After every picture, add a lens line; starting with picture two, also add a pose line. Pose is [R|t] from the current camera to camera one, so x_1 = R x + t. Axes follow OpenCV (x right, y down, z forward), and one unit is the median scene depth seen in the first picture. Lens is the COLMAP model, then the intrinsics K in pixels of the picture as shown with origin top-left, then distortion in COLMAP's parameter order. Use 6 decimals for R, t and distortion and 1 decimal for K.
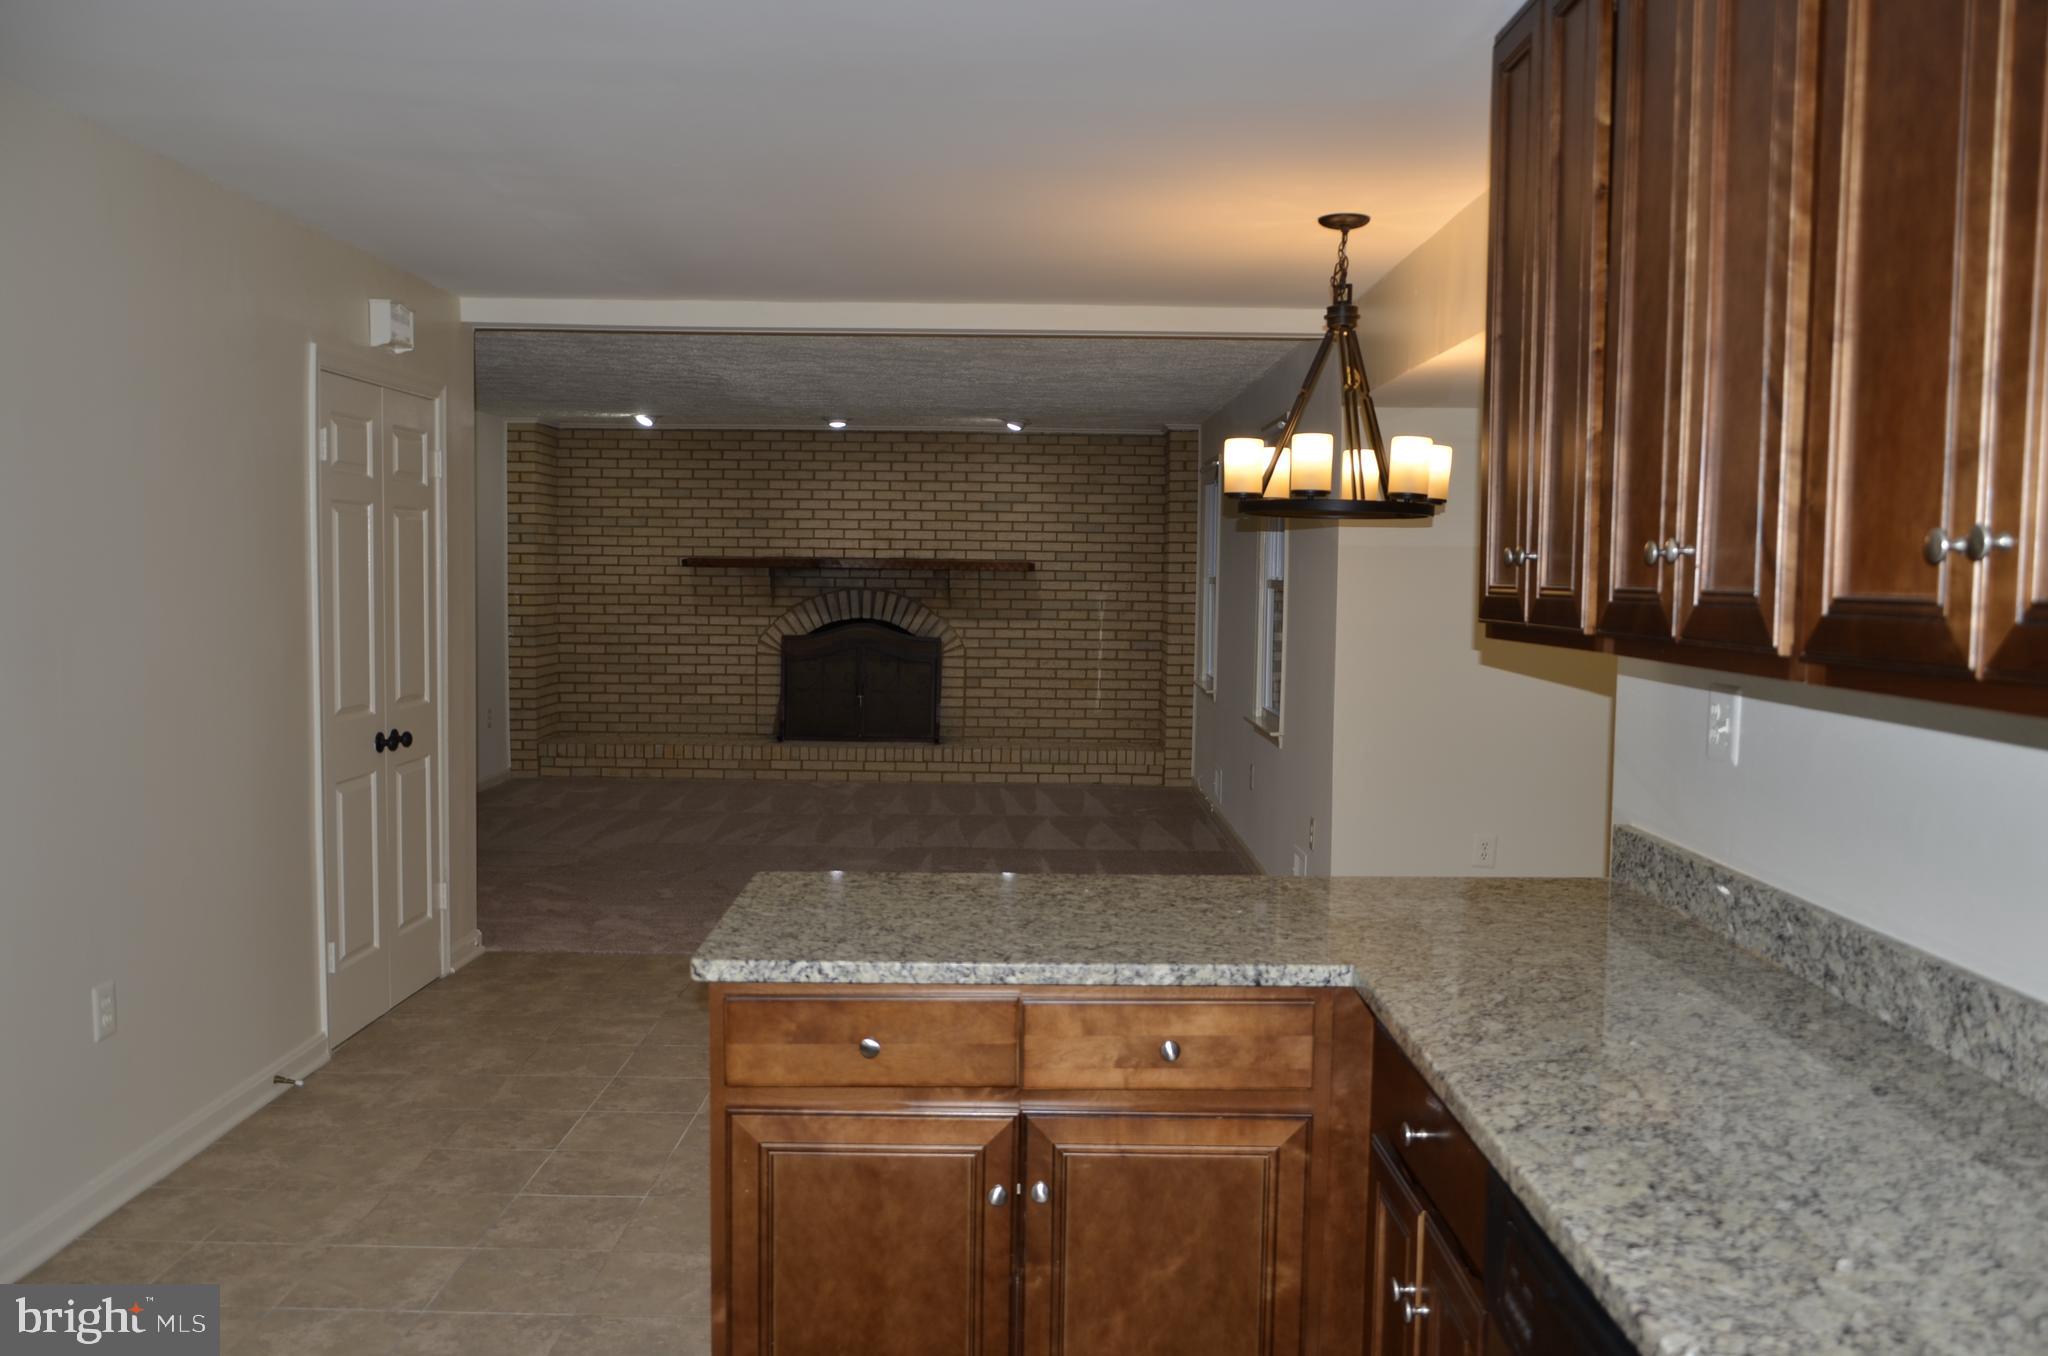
lens RADIAL K [[1581.4, 0, 1013.1], [0, 1581.4, 696.5], [0, 0, 1]] dist [-0.052050, 0.025317]
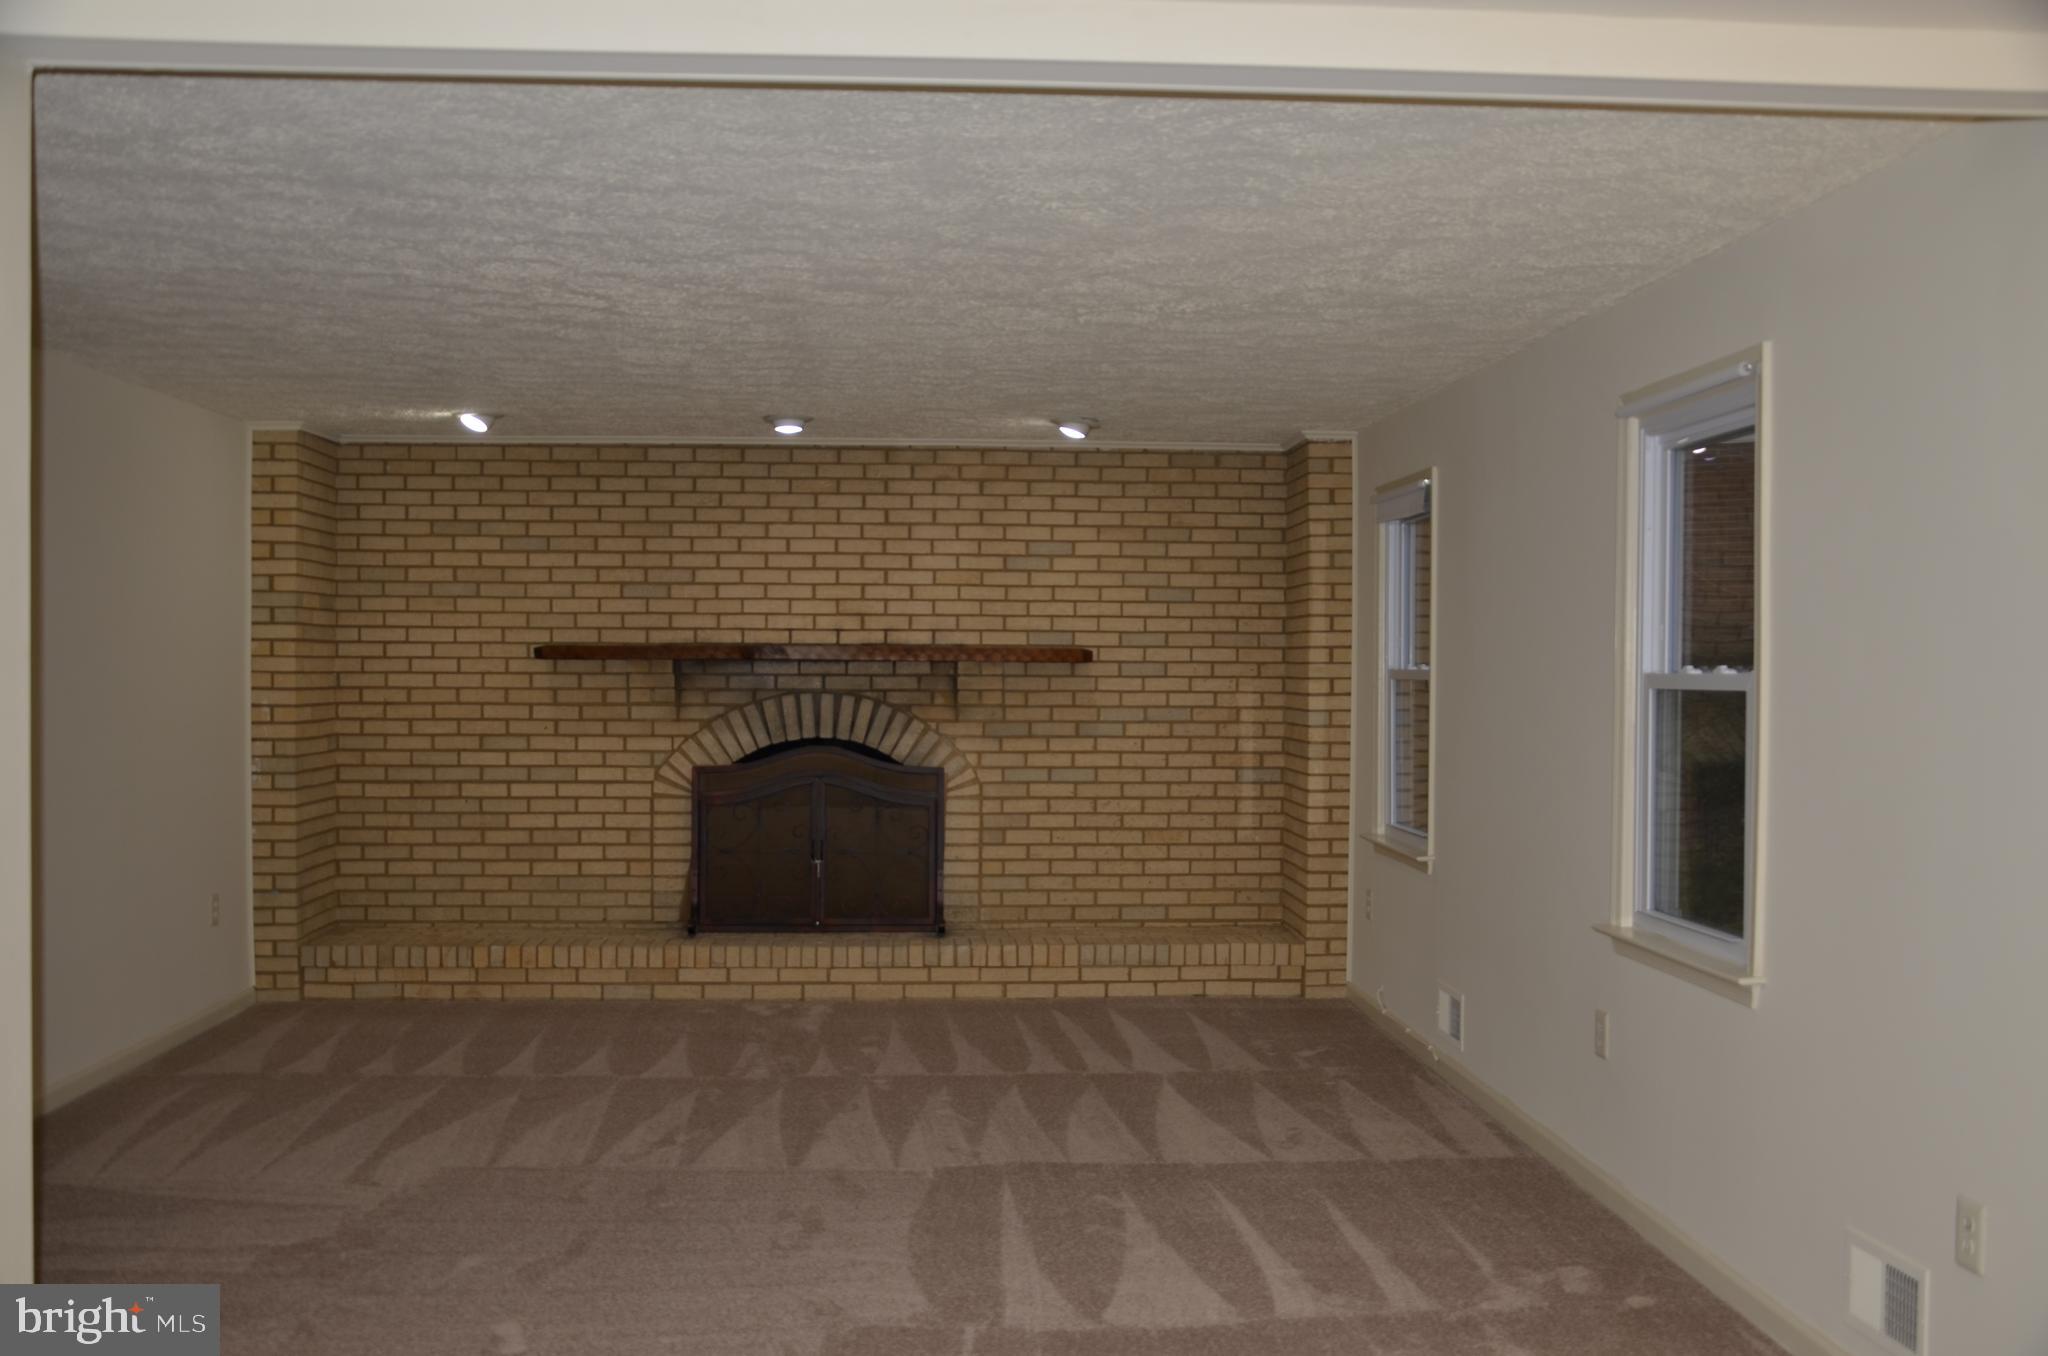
lens RADIAL K [[1785.4, 0, 1013.9], [0, 1785.4, 702.4], [0, 0, 1]] dist [-0.068910, 0.007240]
pose [[0.998107, -0.009189, 0.060803, -0.060981], [0.012670, 0.998288, -0.057108, -0.021847], [-0.060174, 0.057770, 0.996515, 0.278128]]
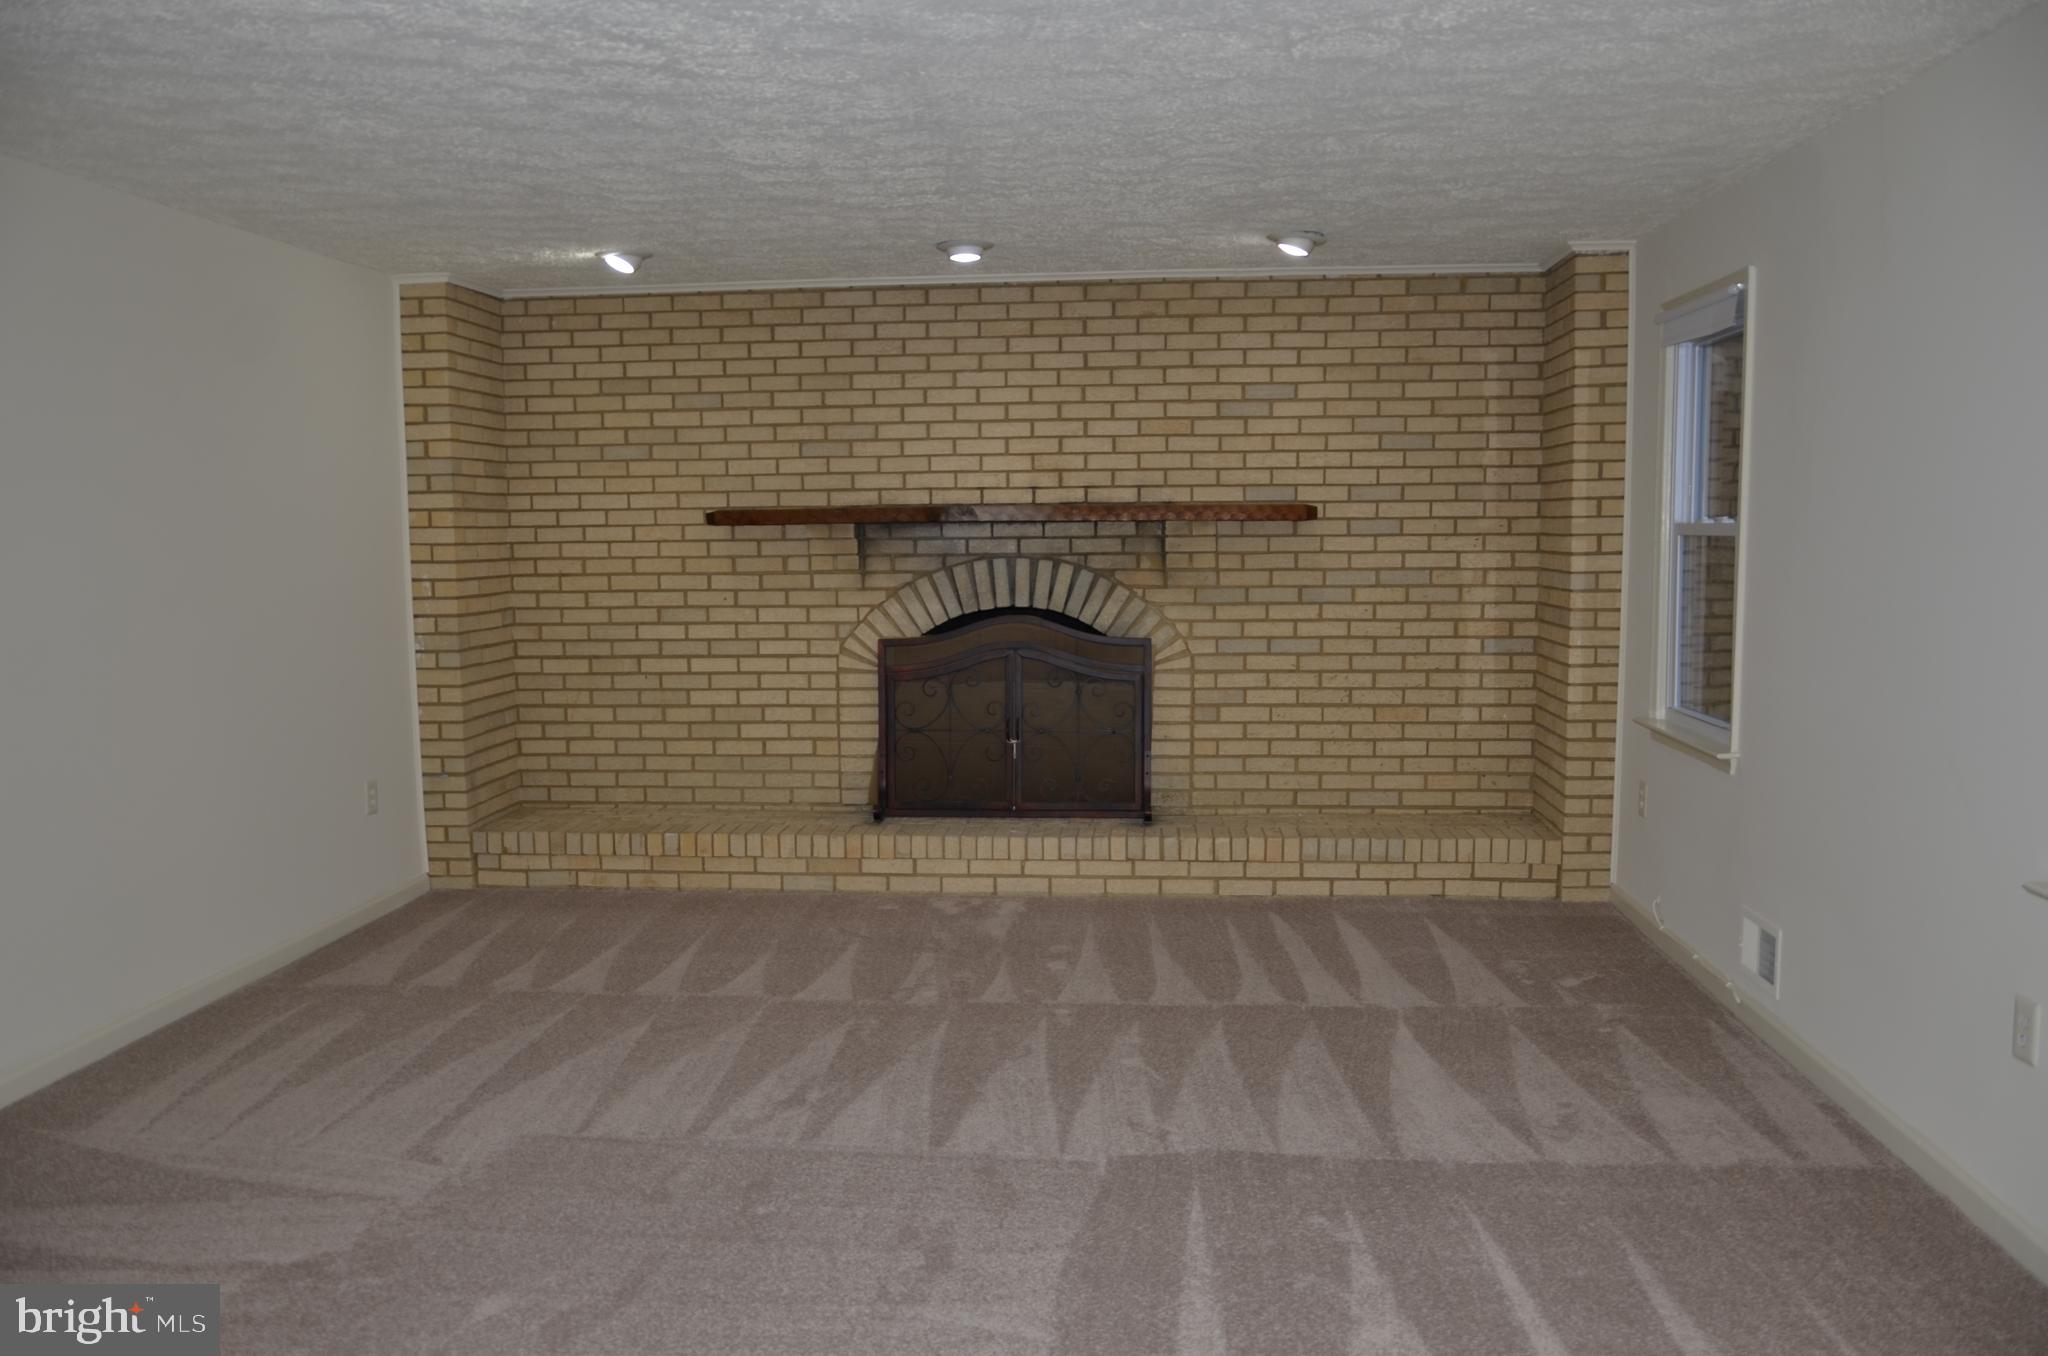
lens RADIAL K [[1581.4, 0, 1013.1], [0, 1581.4, 696.5], [0, 0, 1]] dist [-0.052050, 0.025317]
pose [[0.995824, -0.013726, -0.090259, -0.043891], [0.016274, 0.999488, 0.027545, -0.032648], [0.089835, -0.028898, 0.995537, 0.418130]]
